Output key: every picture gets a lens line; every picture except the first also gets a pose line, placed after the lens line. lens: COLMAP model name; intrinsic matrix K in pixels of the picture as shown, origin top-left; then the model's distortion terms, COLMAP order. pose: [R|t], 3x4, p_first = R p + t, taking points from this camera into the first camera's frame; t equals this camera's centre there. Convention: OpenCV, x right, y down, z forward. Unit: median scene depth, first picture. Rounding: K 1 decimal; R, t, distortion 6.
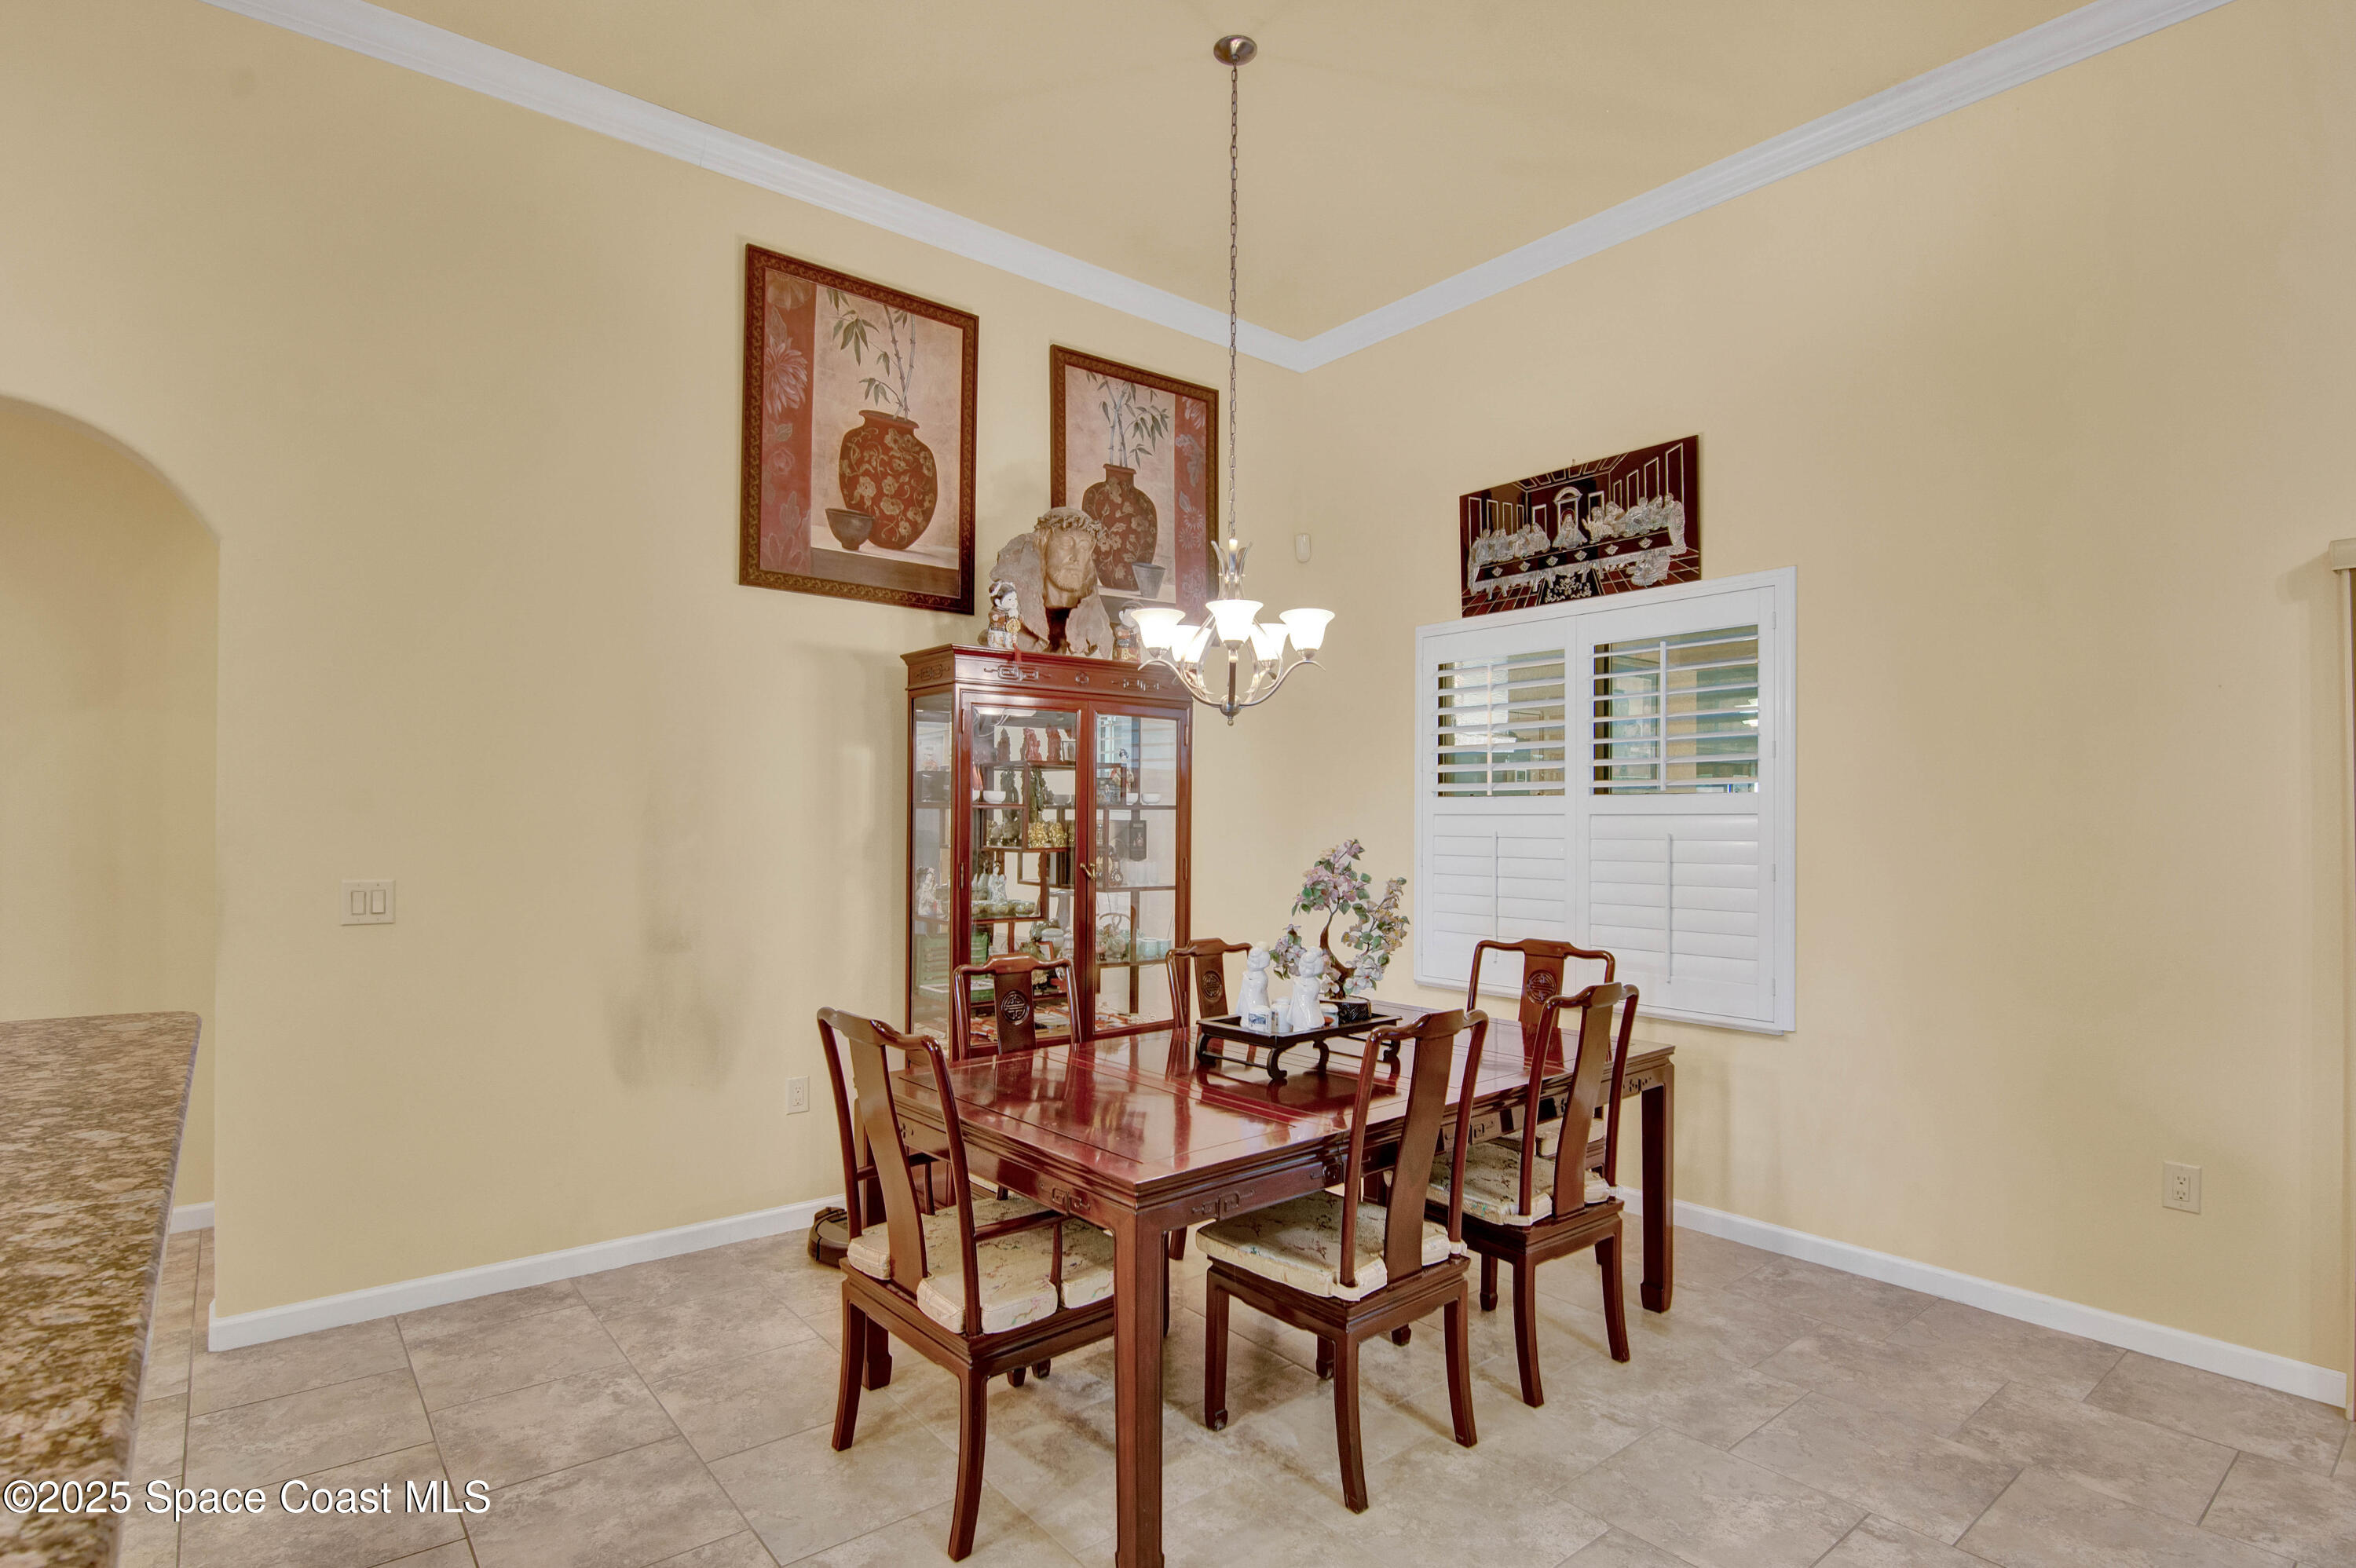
lens RADIAL K [[1141.5, 0, 1212.8], [0, 1141.5, 821.2], [0, 0, 1]] dist [-0.011306, -0.008299]
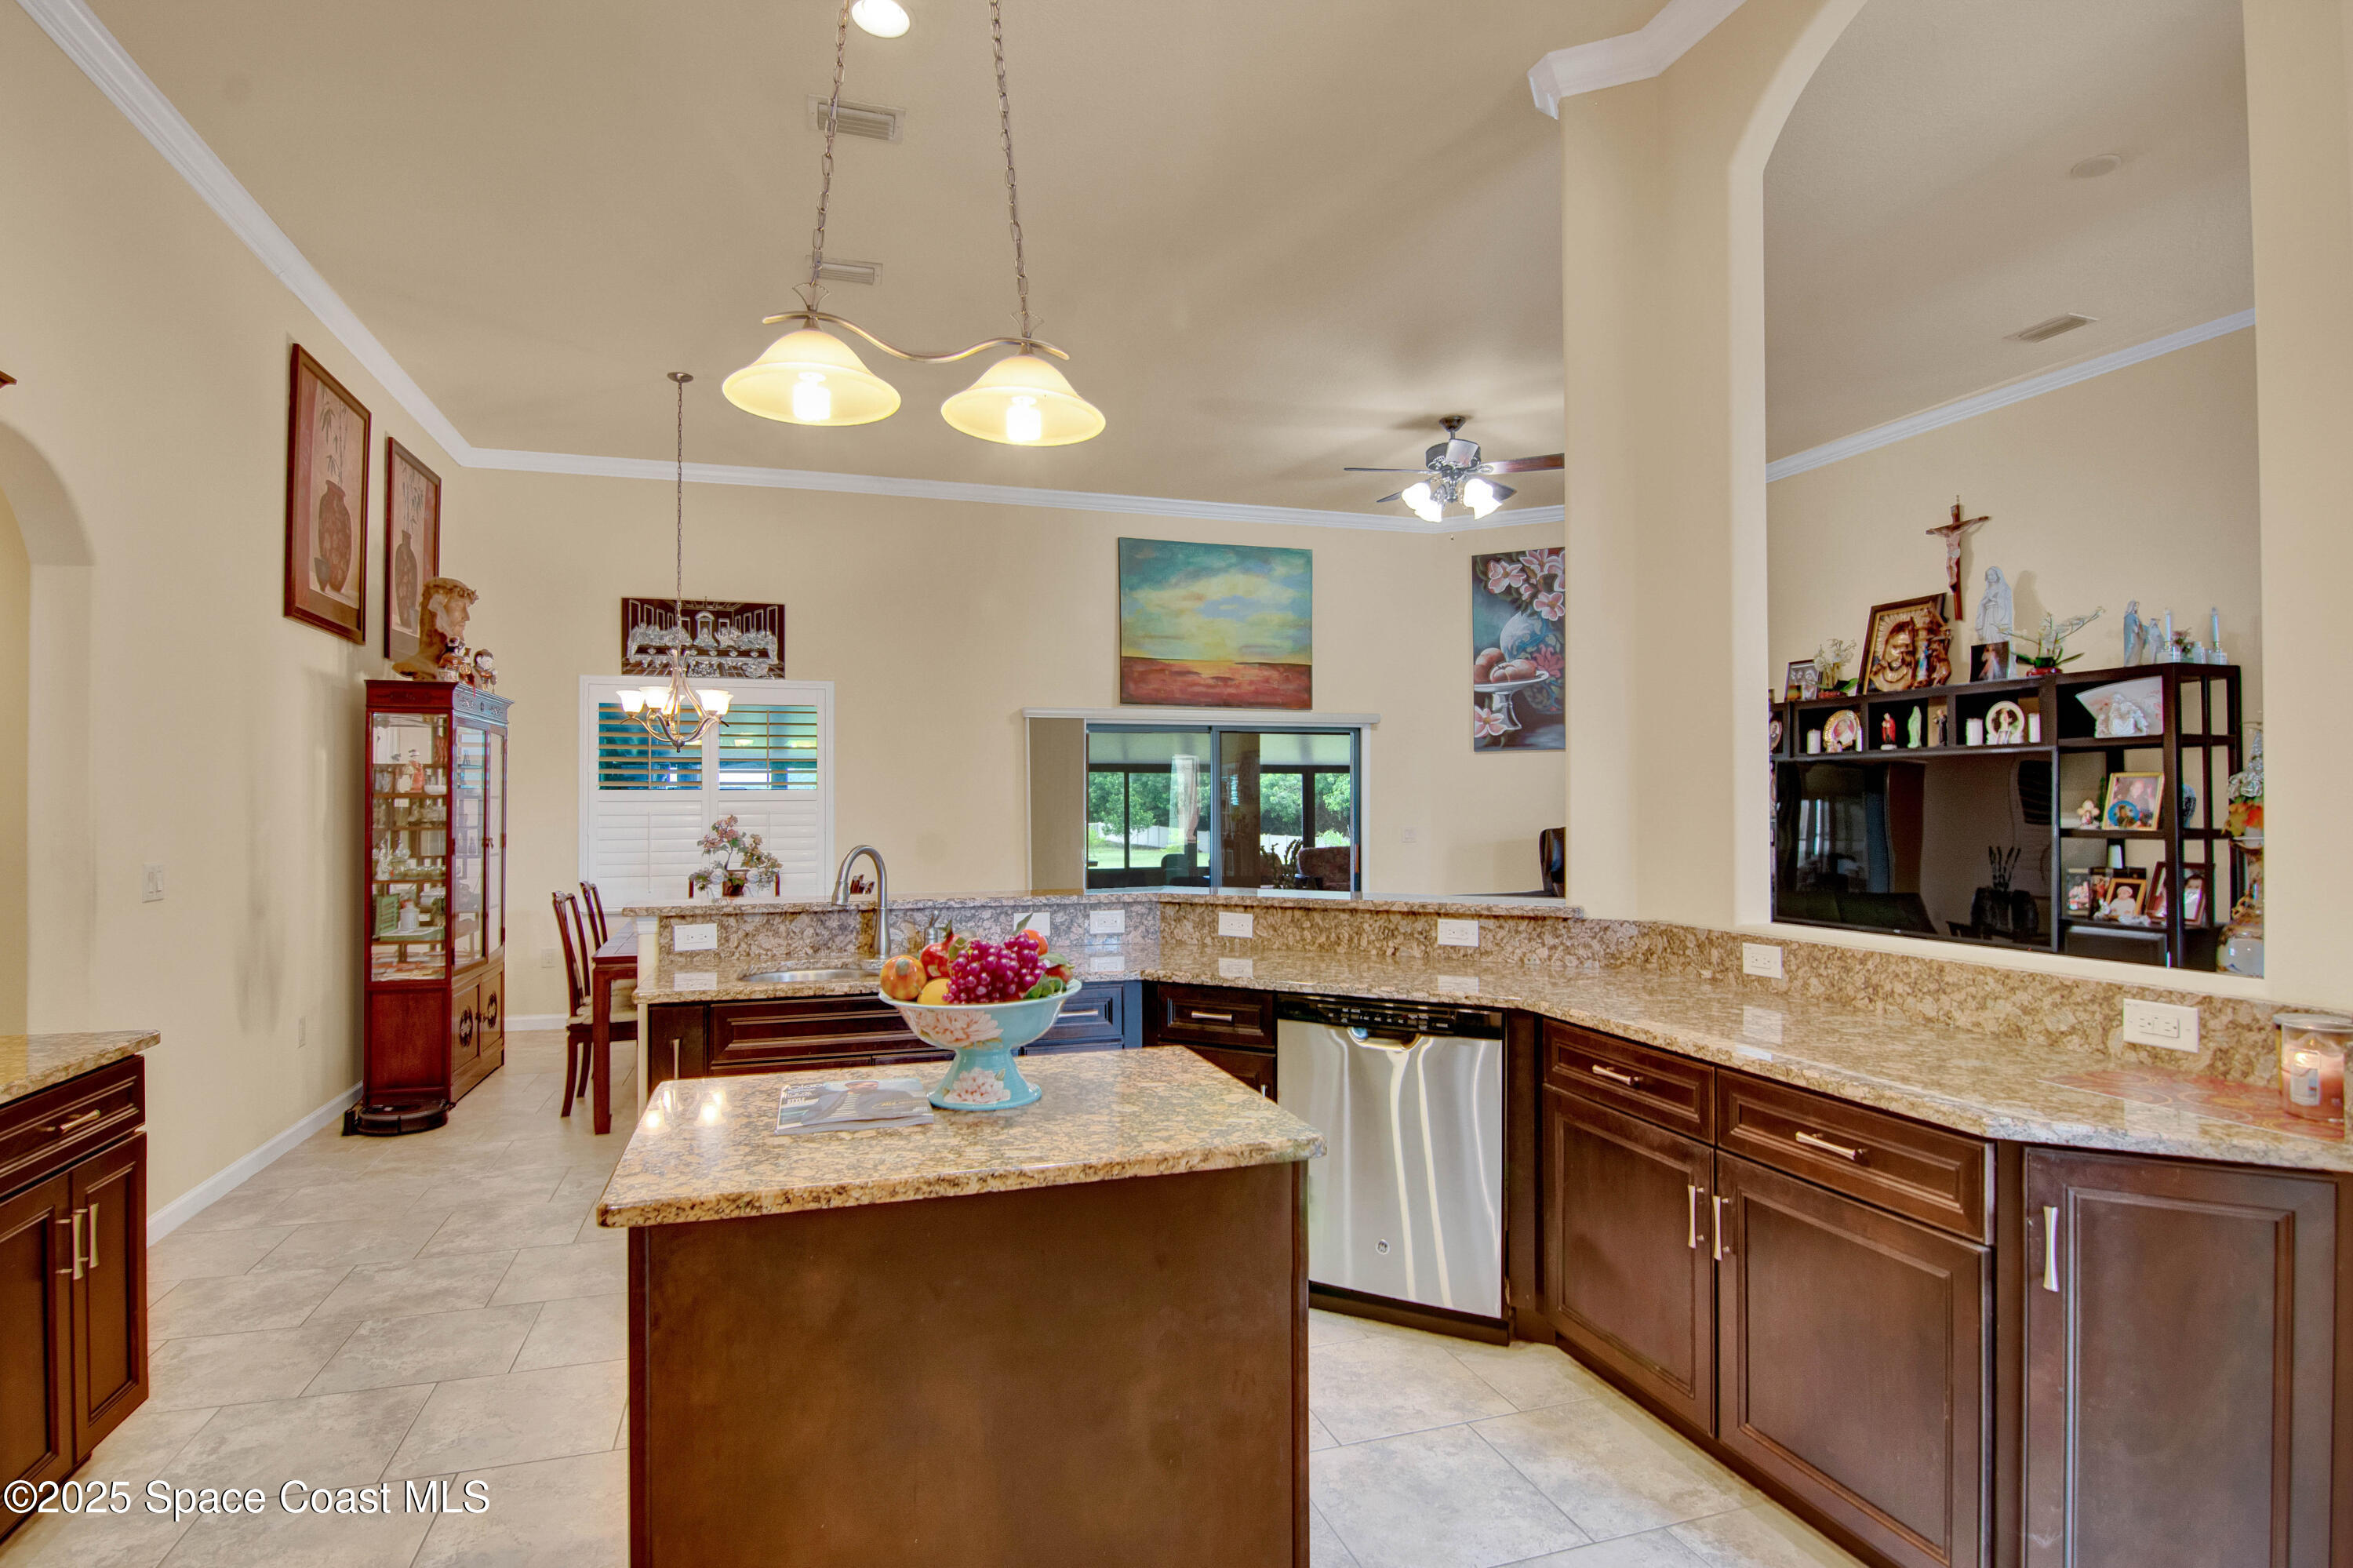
lens RADIAL K [[1173.2, 0, 1166.9], [0, 1173.2, 793.6], [0, 0, 1]] dist [-0.021315, -0.004625]
pose [[0.364580, 0.000477, 0.931172, -1.107014], [0.010050, 0.999940, -0.004447, -0.001995], [-0.931118, 0.010980, 0.364553, -0.305439]]
